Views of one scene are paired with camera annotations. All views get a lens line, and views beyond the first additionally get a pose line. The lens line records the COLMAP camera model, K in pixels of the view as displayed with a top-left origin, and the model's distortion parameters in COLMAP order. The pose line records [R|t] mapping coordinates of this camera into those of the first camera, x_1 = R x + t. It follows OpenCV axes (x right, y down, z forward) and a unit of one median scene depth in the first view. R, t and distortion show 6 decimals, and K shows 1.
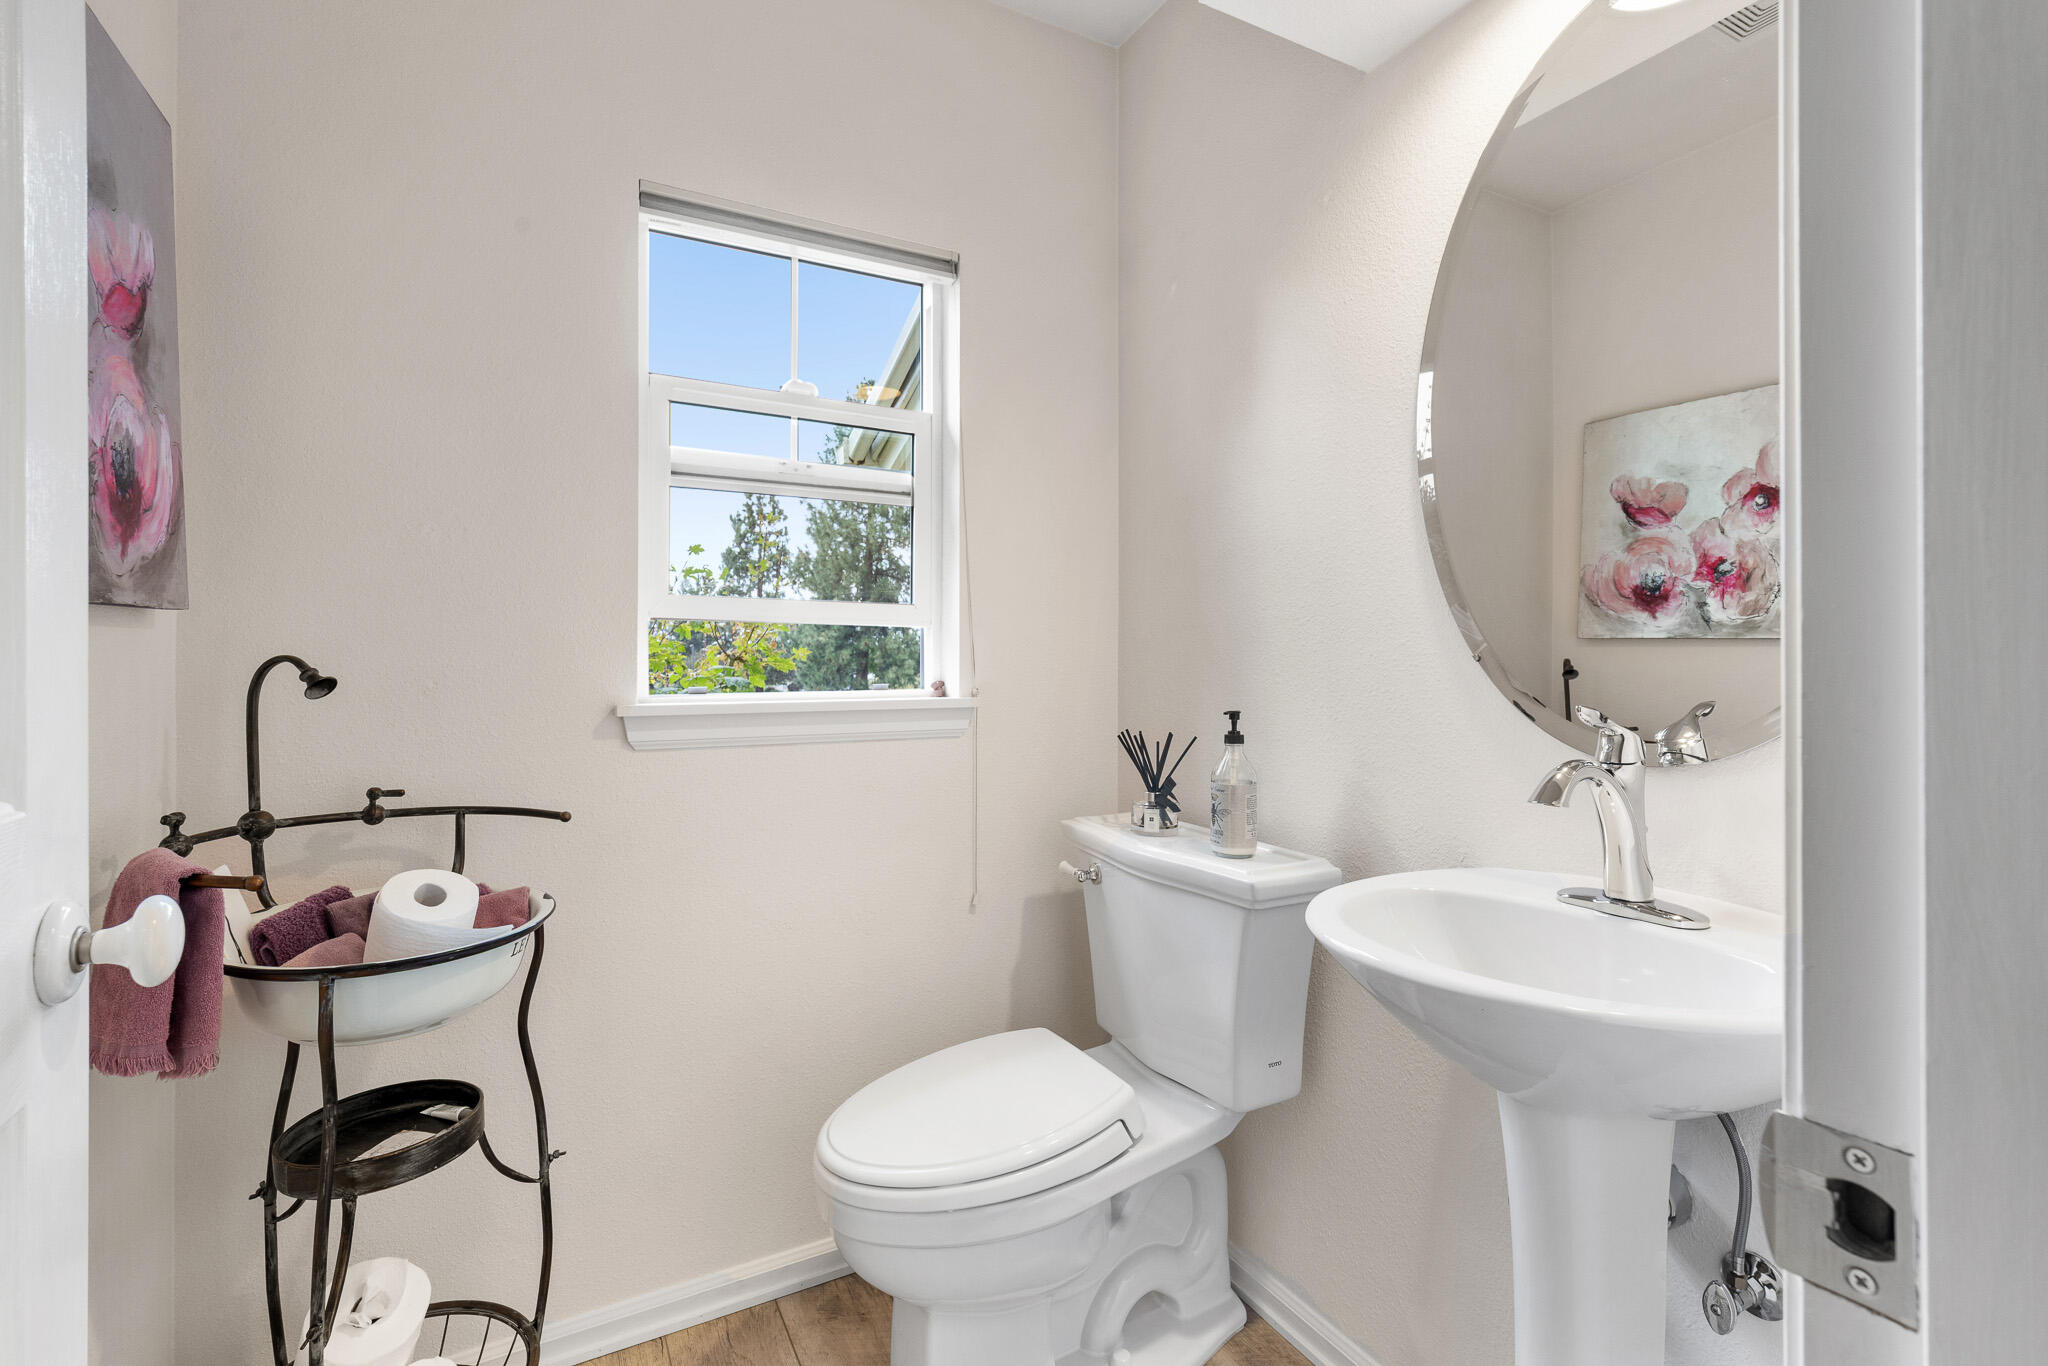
lens RADIAL K [[909.8, 0, 1020.0], [0, 909.8, 670.4], [0, 0, 1]] dist [-0.001676, -0.002066]
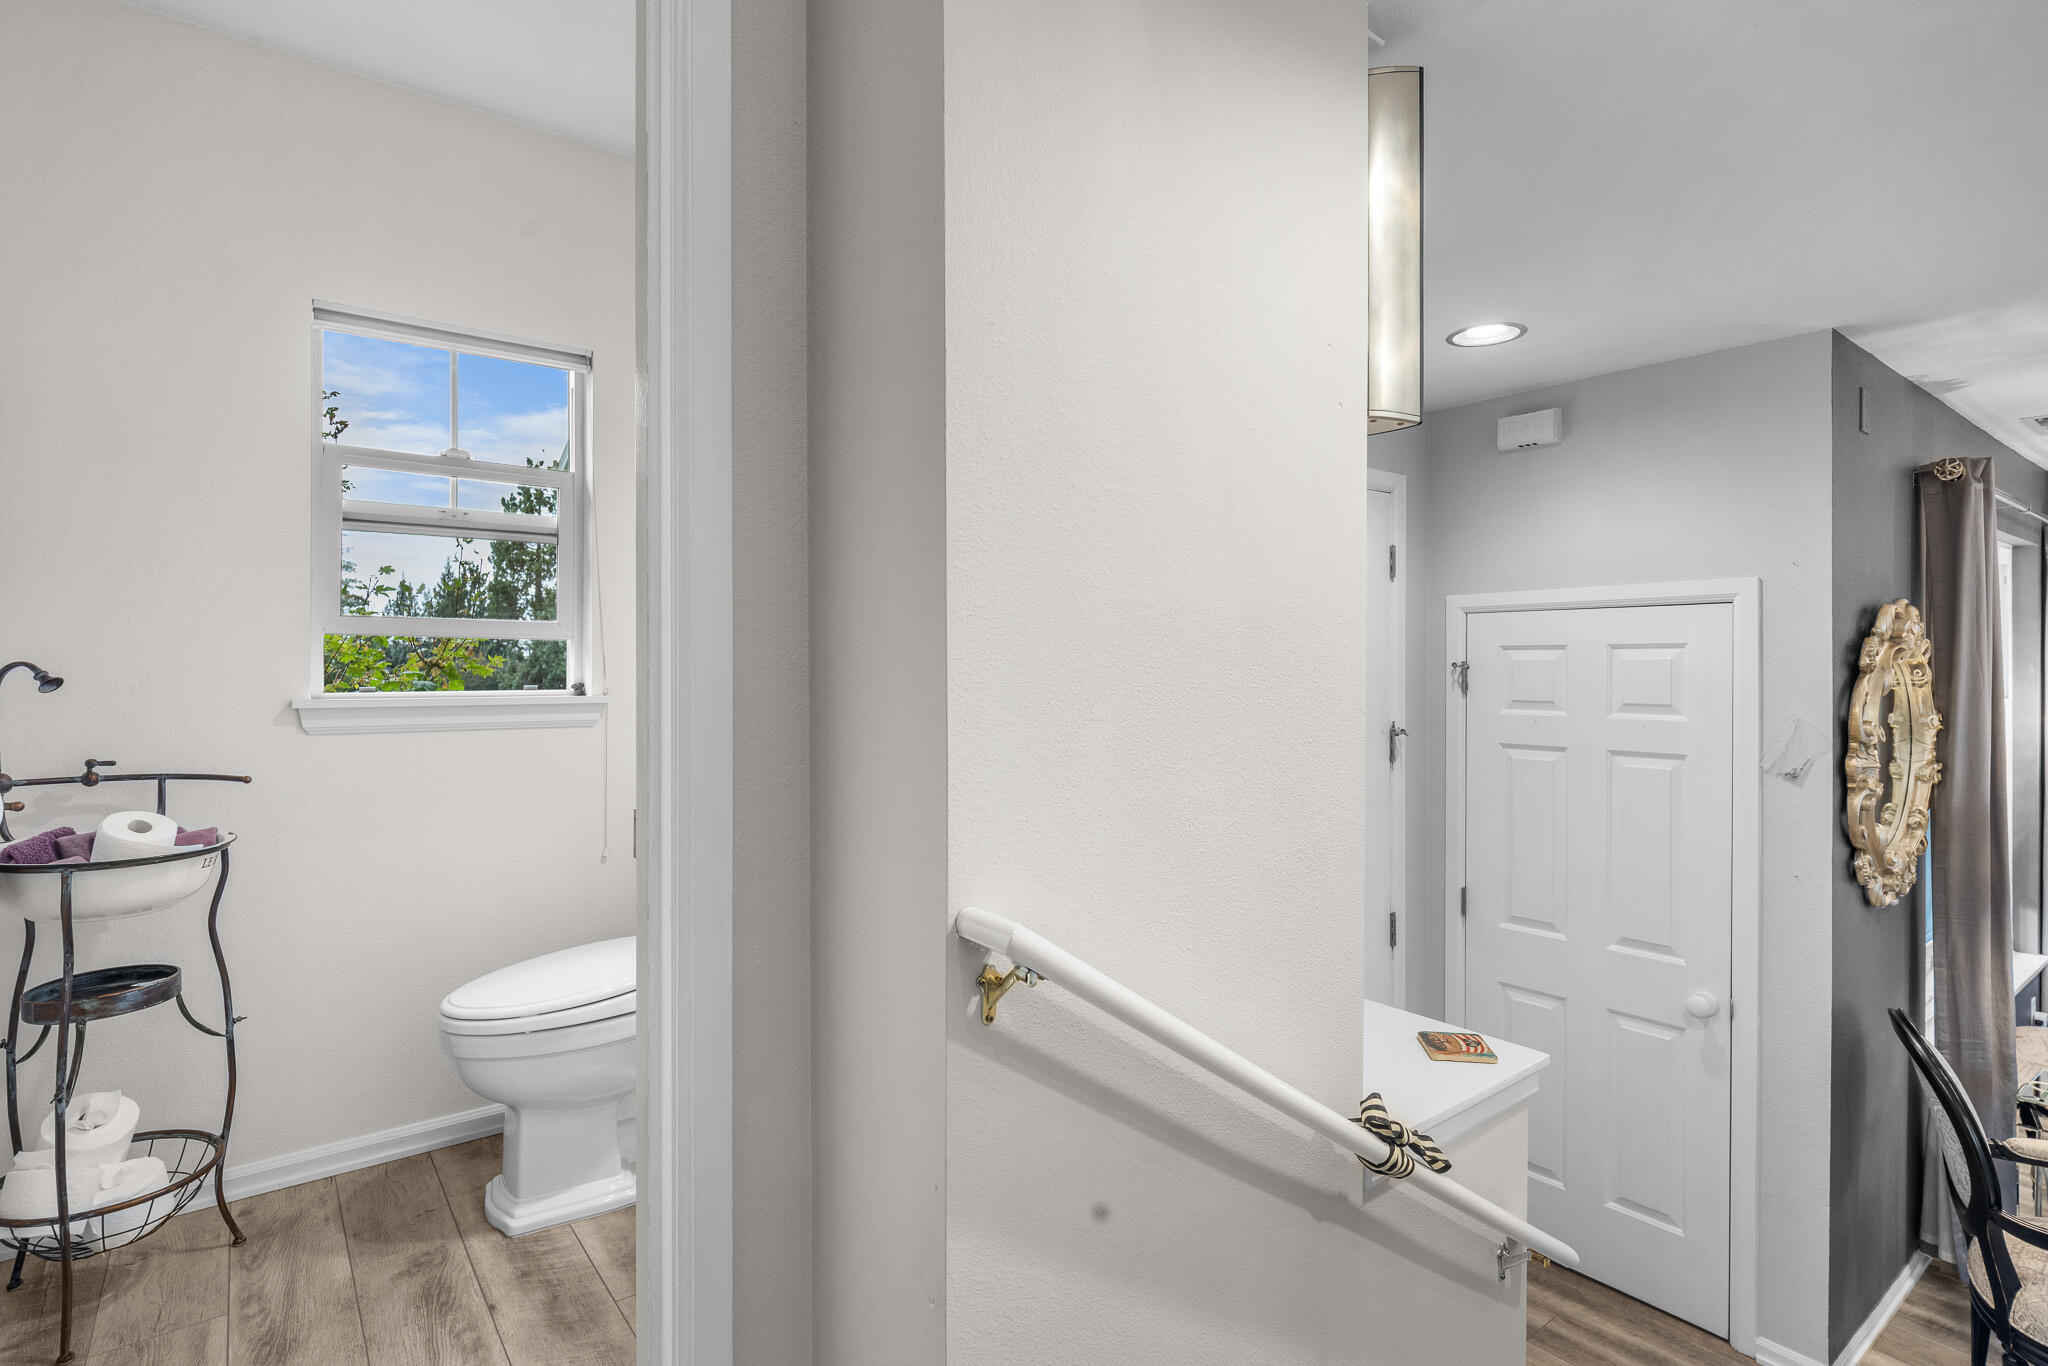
lens RADIAL K [[1021.9, 0, 1027.1], [0, 1021.9, 684.0], [0, 0, 1]] dist [-0.003291, 0.000506]
pose [[0.987569, 0.000309, 0.157184, 0.450882], [-0.000946, 0.999992, 0.003974, 0.009673], [-0.157182, -0.004074, 0.987561, -0.756941]]
